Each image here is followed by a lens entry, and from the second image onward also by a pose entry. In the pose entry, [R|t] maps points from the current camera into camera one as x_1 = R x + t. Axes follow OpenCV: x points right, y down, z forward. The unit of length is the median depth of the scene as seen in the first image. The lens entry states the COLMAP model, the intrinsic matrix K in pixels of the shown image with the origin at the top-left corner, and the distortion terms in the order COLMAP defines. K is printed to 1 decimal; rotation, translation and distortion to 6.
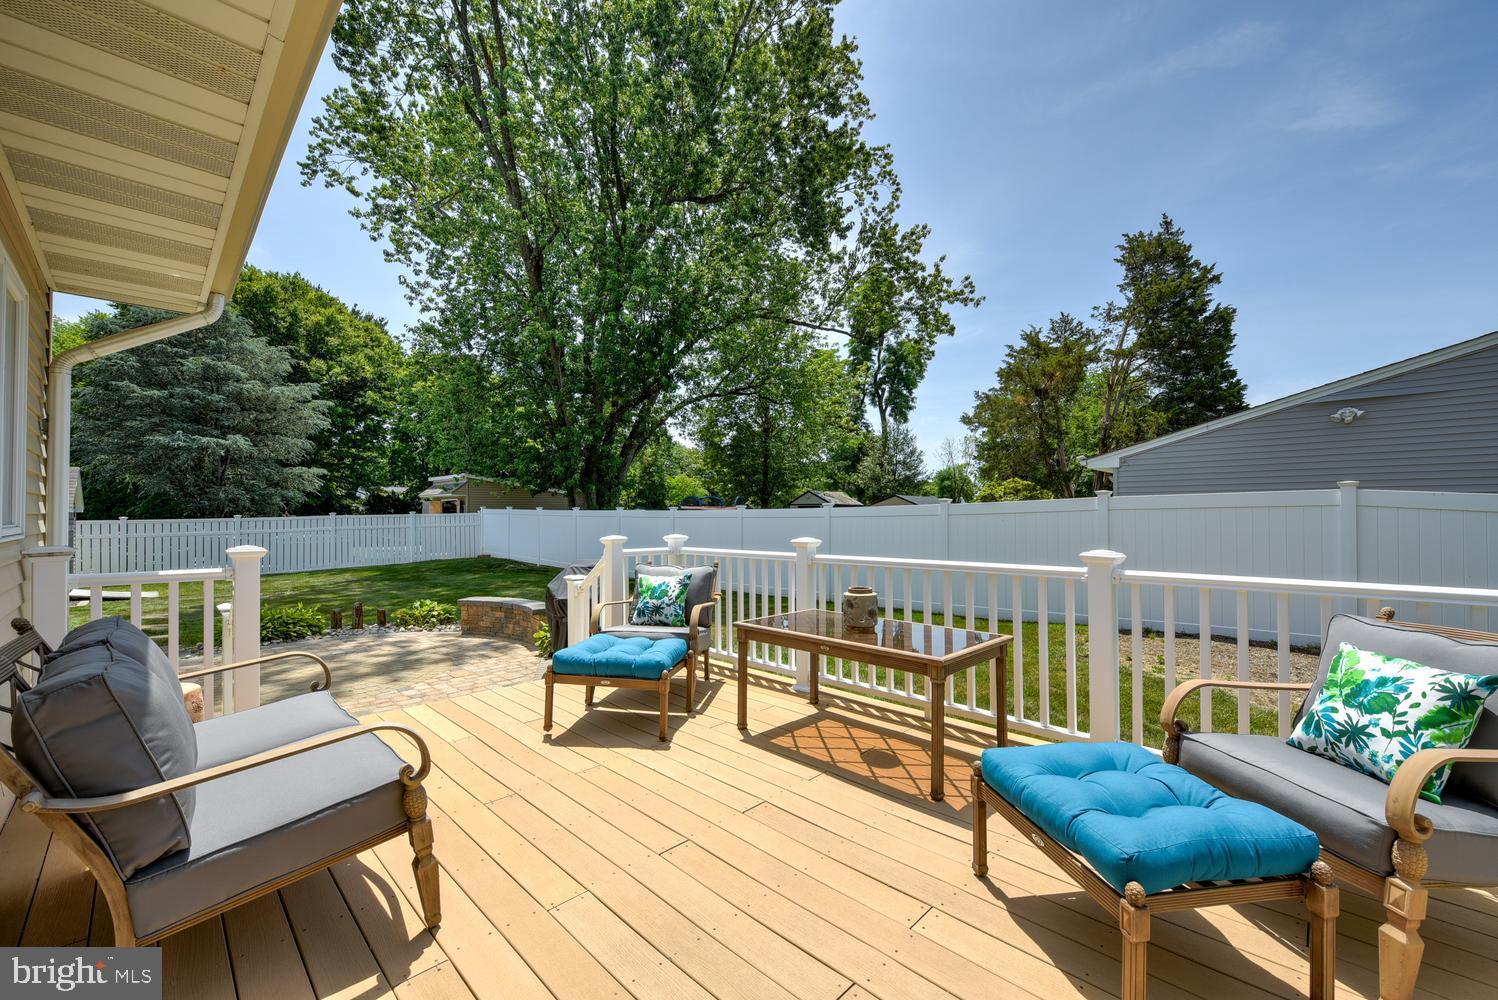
lens RADIAL K [[602.2, 0, 749.0], [0, 602.2, 497.3], [0, 0, 1]] dist [-0.017087, 0.000029]
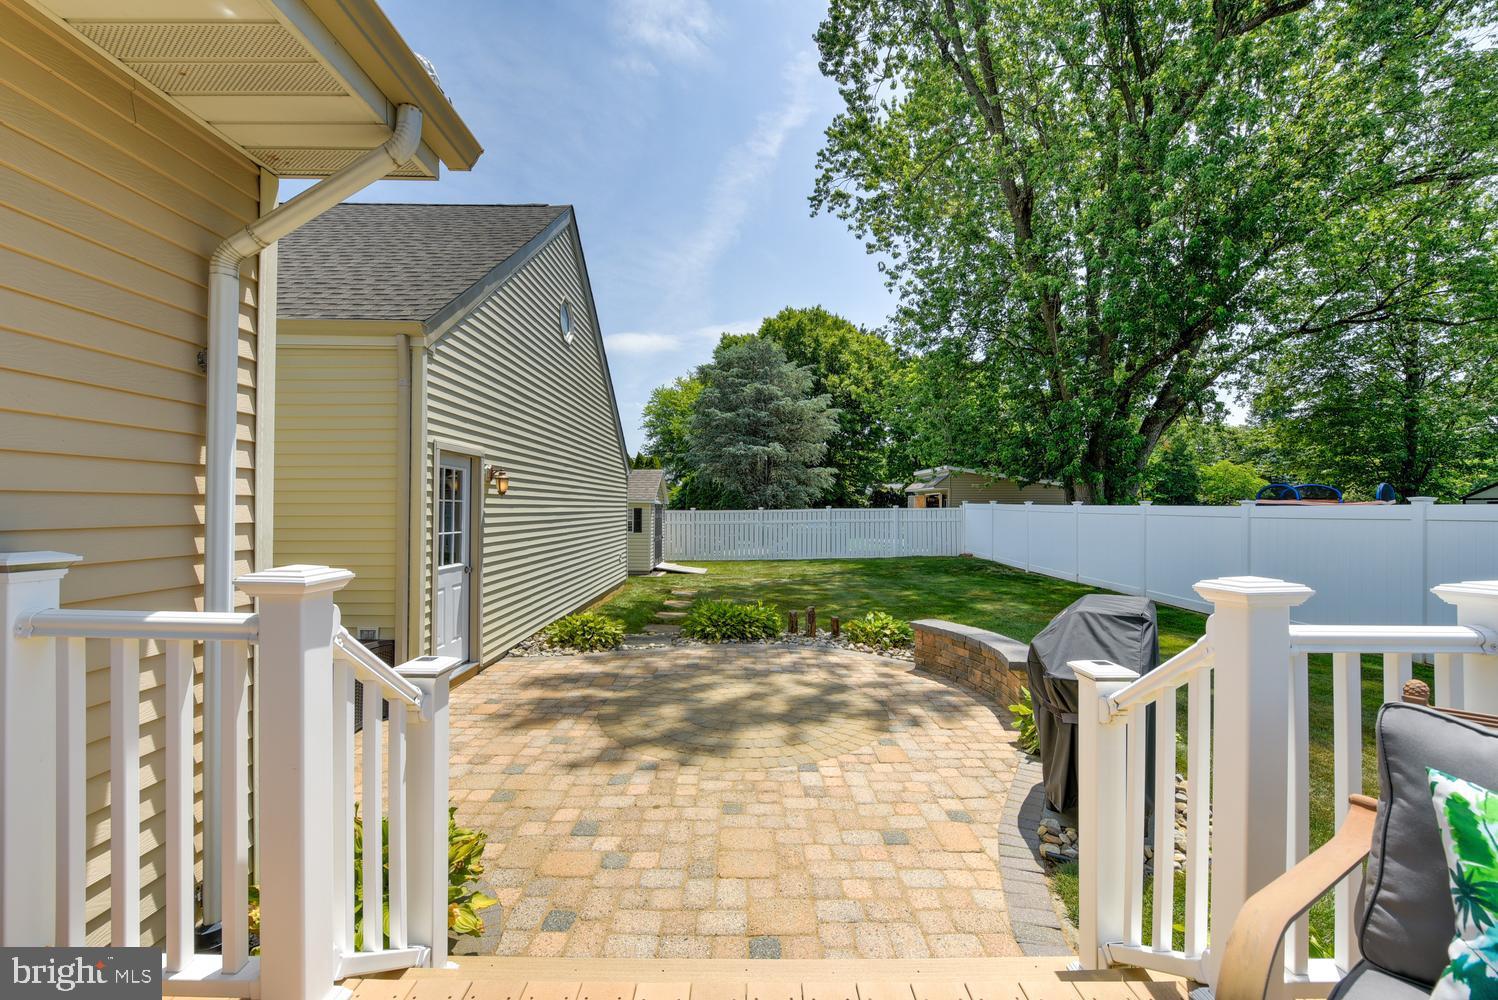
lens RADIAL K [[590.0, 0, 772.2], [0, 590.0, 502.6], [0, 0, 1]] dist [0.000159, -0.000018]
pose [[0.731705, 0.004761, -0.681604, -0.048147], [0.005468, 0.999902, 0.012854, 0.005325], [0.681599, -0.013132, 0.731608, 0.150635]]
